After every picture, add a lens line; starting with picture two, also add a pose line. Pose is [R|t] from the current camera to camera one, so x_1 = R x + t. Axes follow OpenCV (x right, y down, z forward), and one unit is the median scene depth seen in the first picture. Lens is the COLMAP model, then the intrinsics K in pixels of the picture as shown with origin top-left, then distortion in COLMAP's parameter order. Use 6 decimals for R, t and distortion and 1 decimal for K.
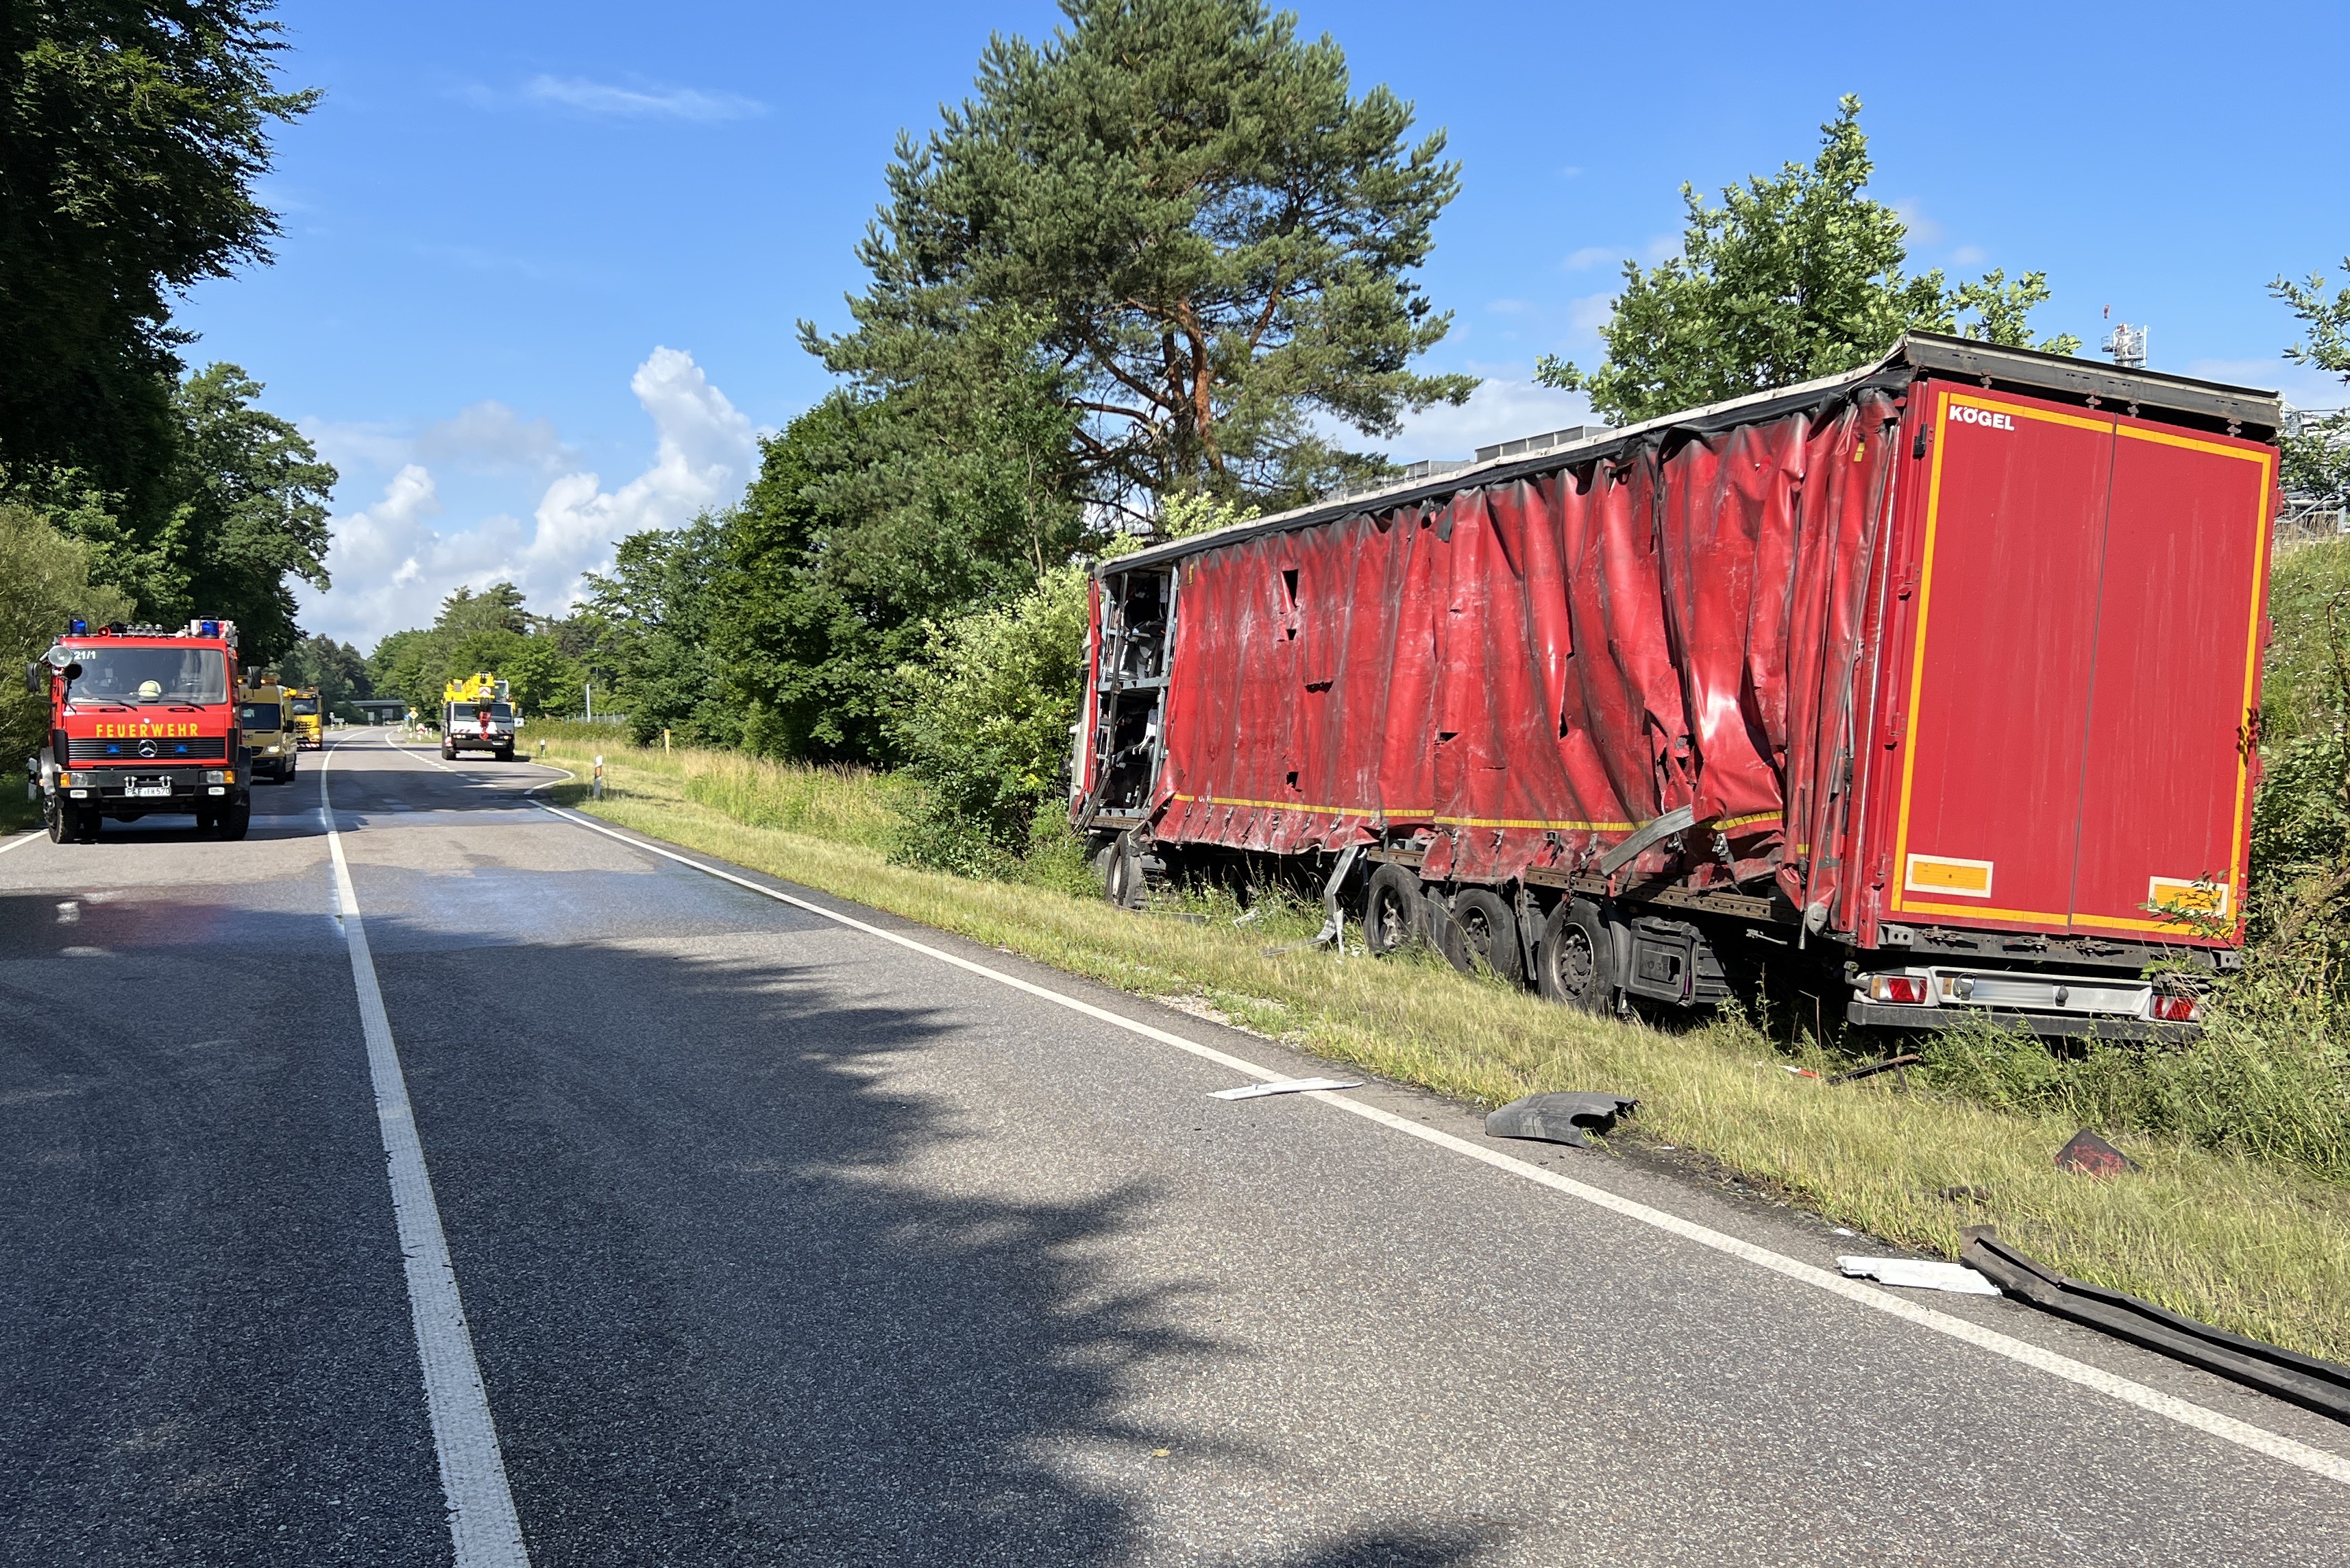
lens RADIAL K [[1896.9, 0, 1183.1], [0, 1896.9, 919.7], [0, 0, 1]] dist [0.021549, -0.007572]
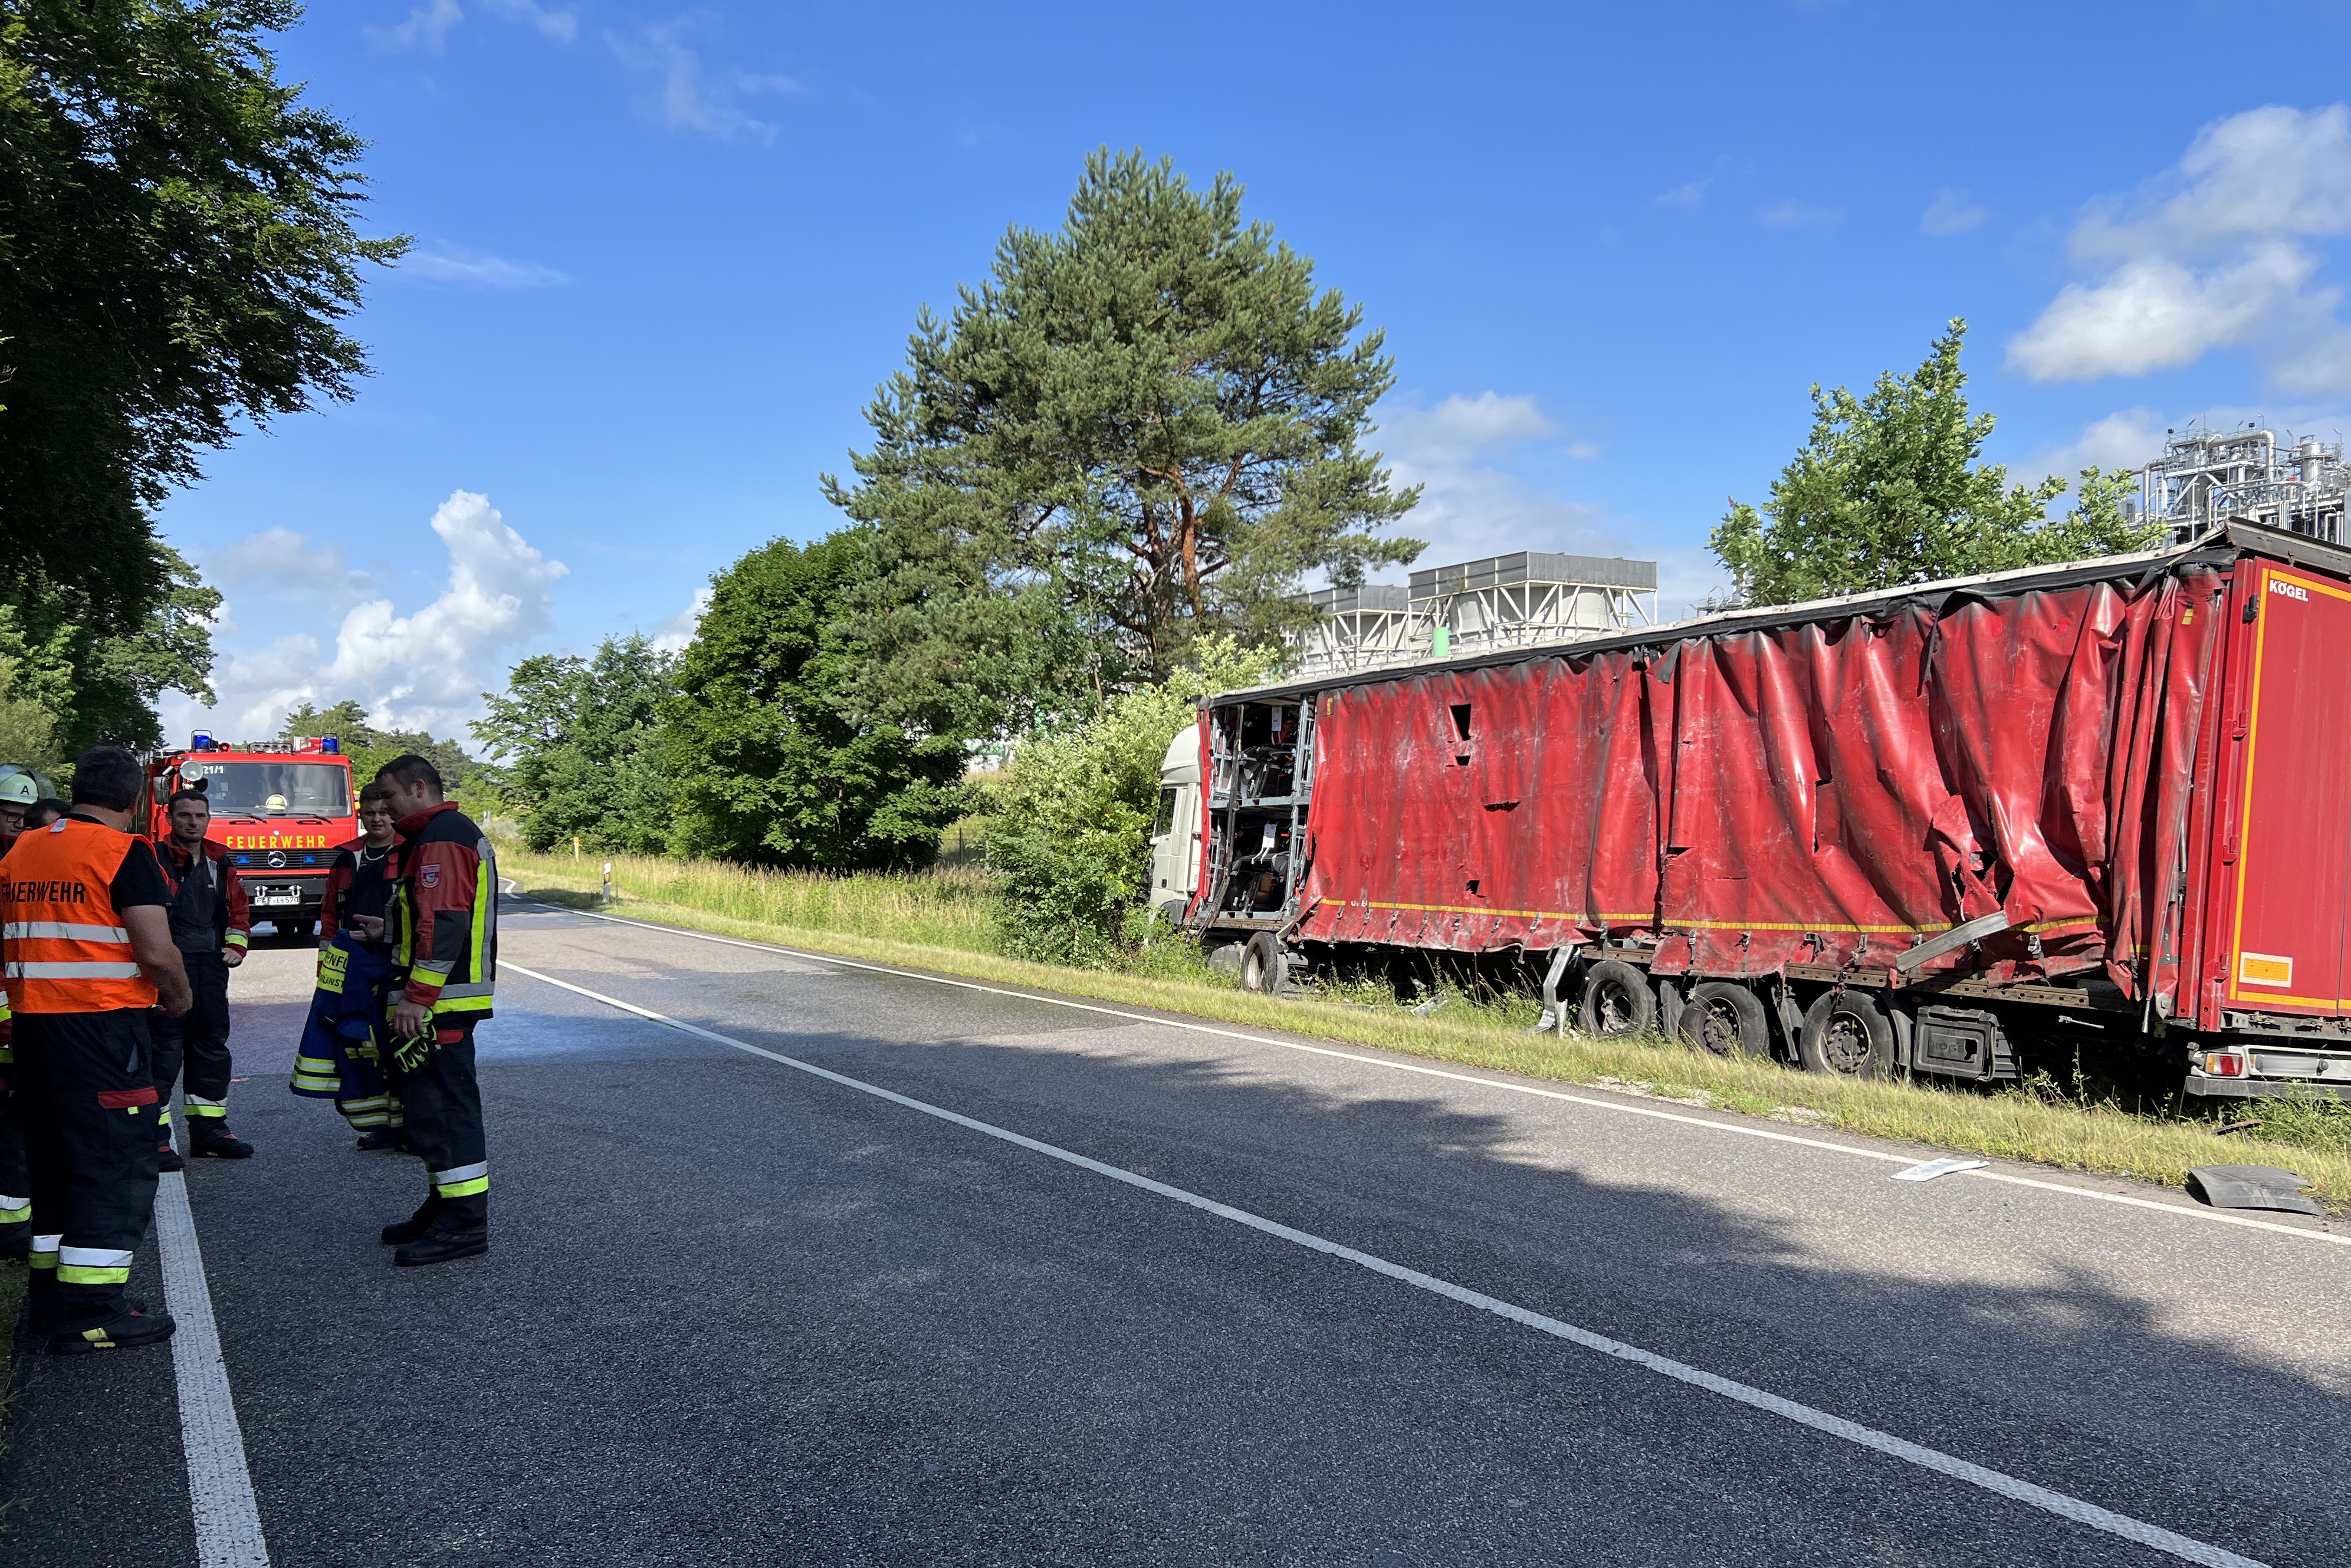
lens RADIAL K [[1619.5, 0, 1177.0], [0, 1619.5, 993.9], [0, 0, 1]] dist [0.013143, -0.001623]
pose [[0.987314, -0.014702, 0.158096, -0.306545], [0.015000, 0.999887, -0.000690, -0.012219], [-0.158068, 0.003053, 0.987423, 0.063946]]
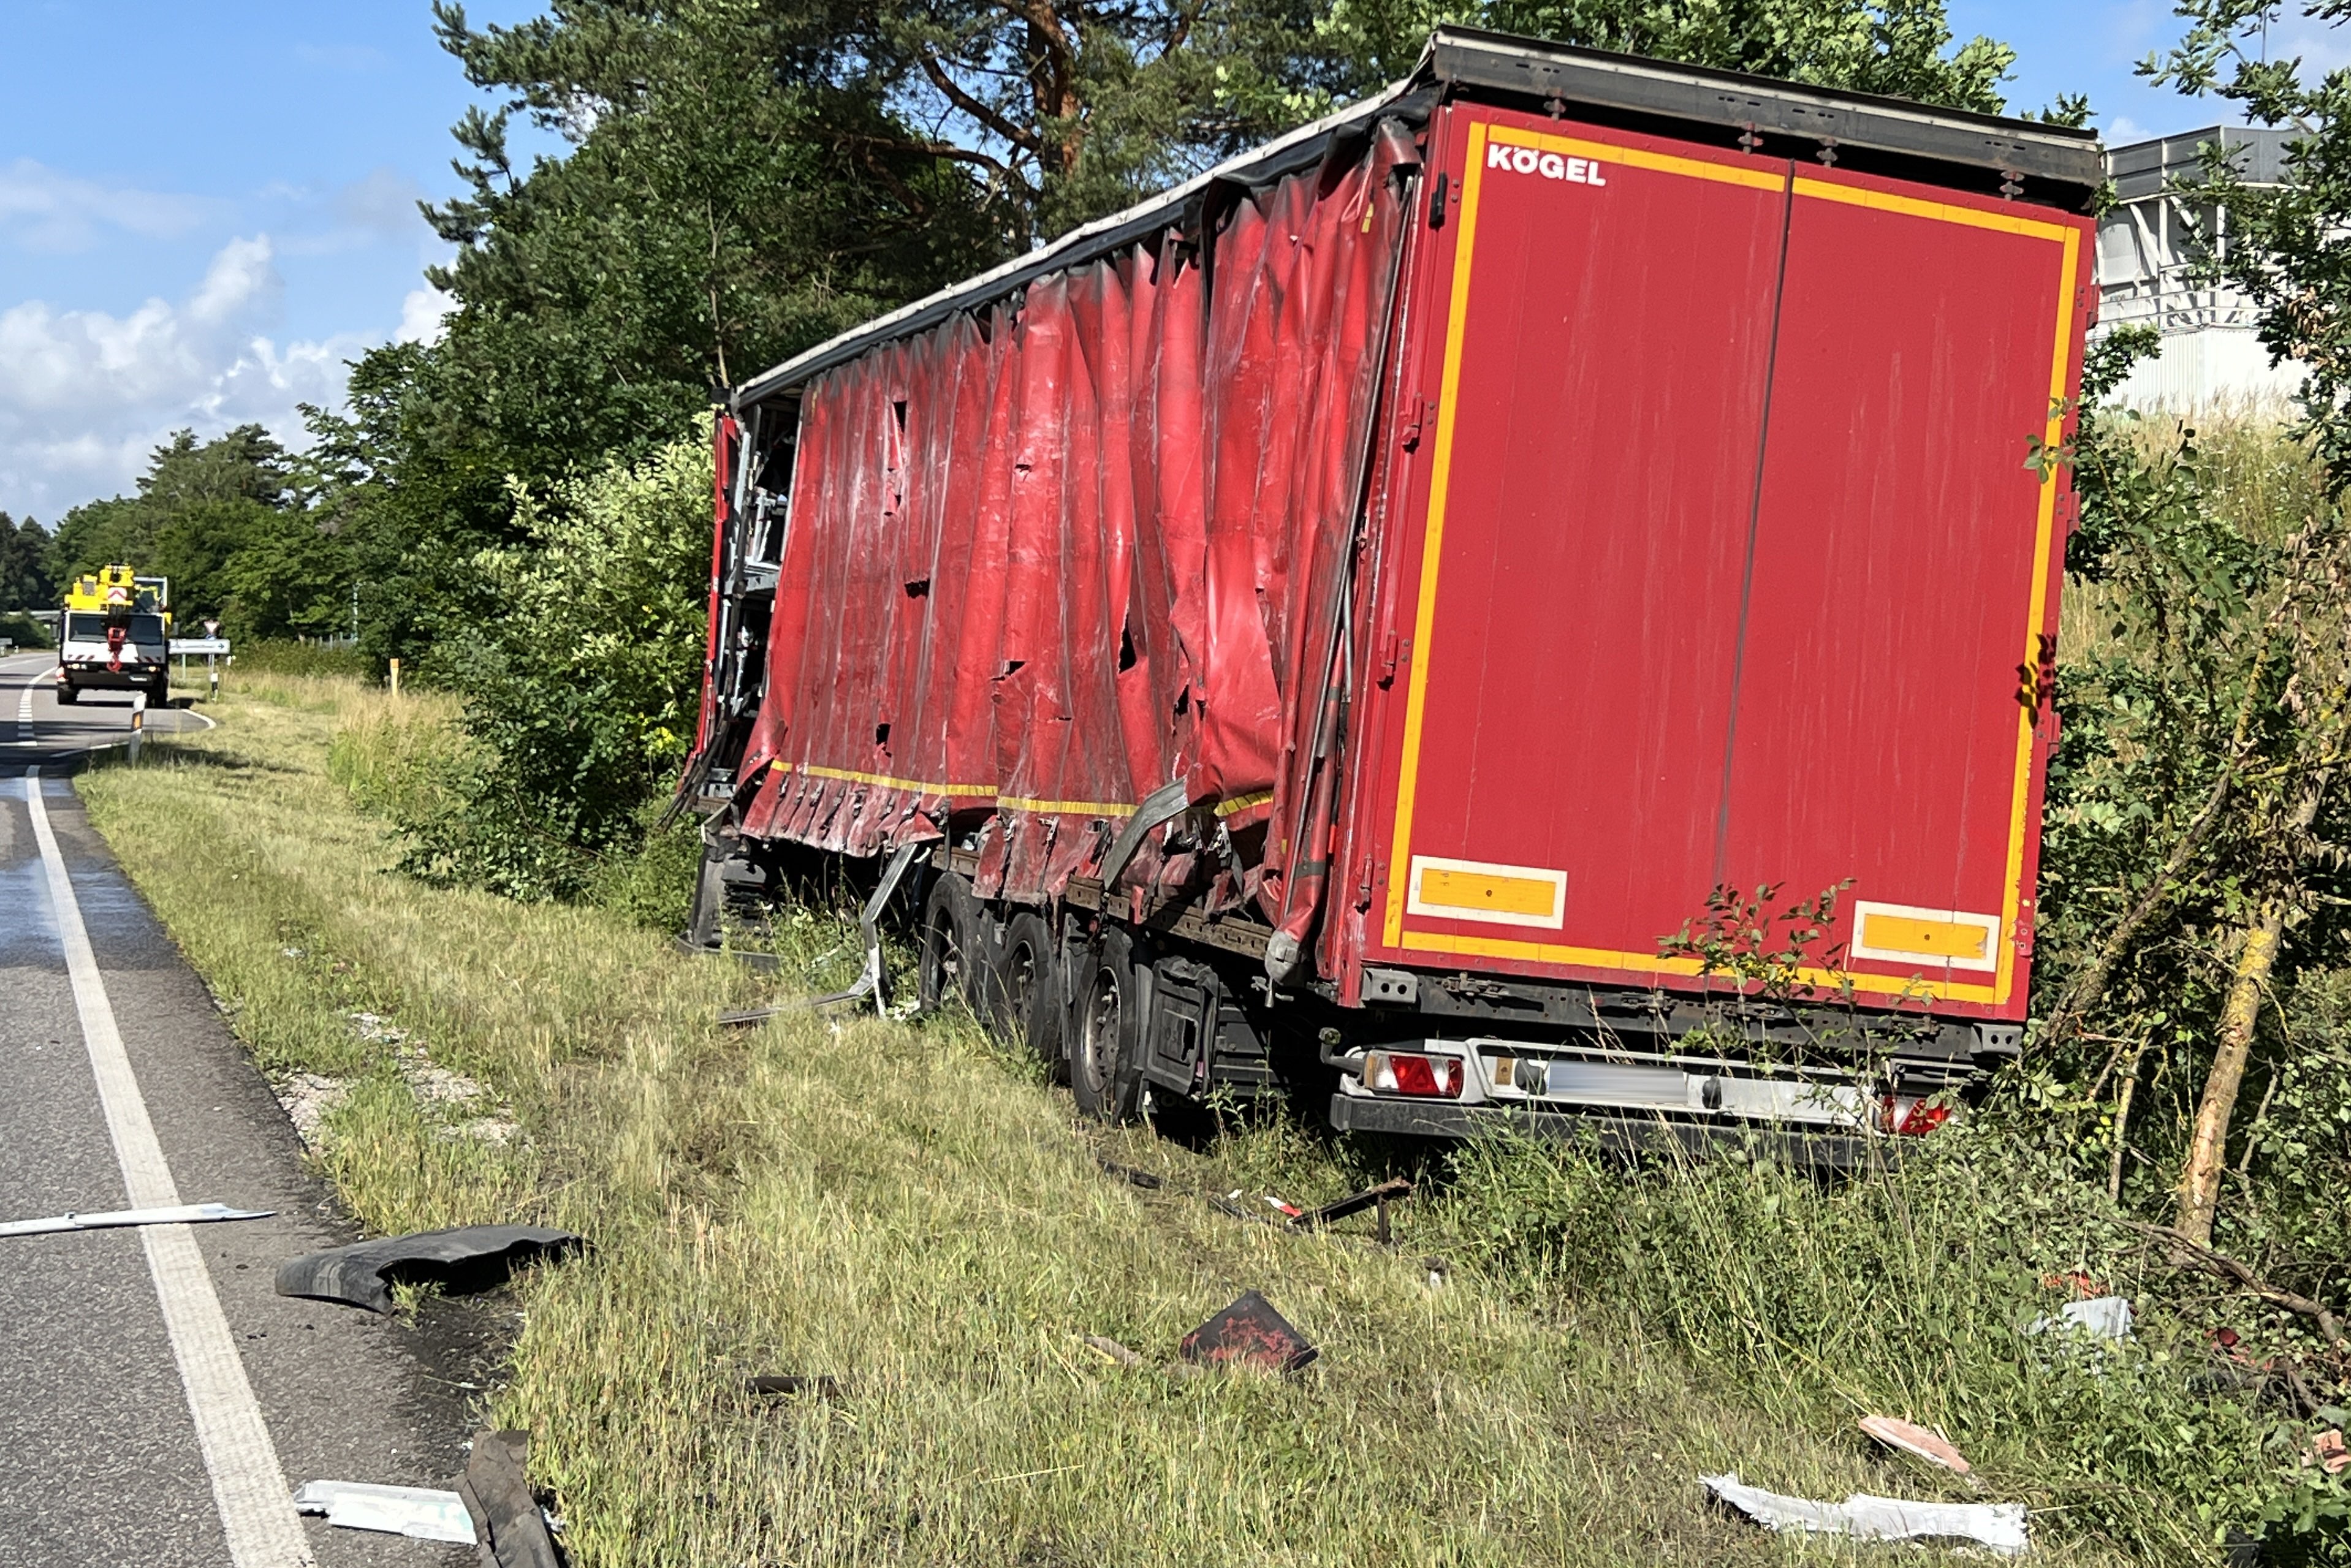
lens RADIAL K [[3078.4, 0, 1392.5], [0, 3078.4, 784.8], [0, 0, 1]] dist [0.320124, -1.308180]
pose [[0.999674, 0.015312, -0.020435, 0.272491], [-0.016621, 0.997716, -0.065465, 0.005859], [0.019386, 0.065784, 0.997646, -0.007245]]
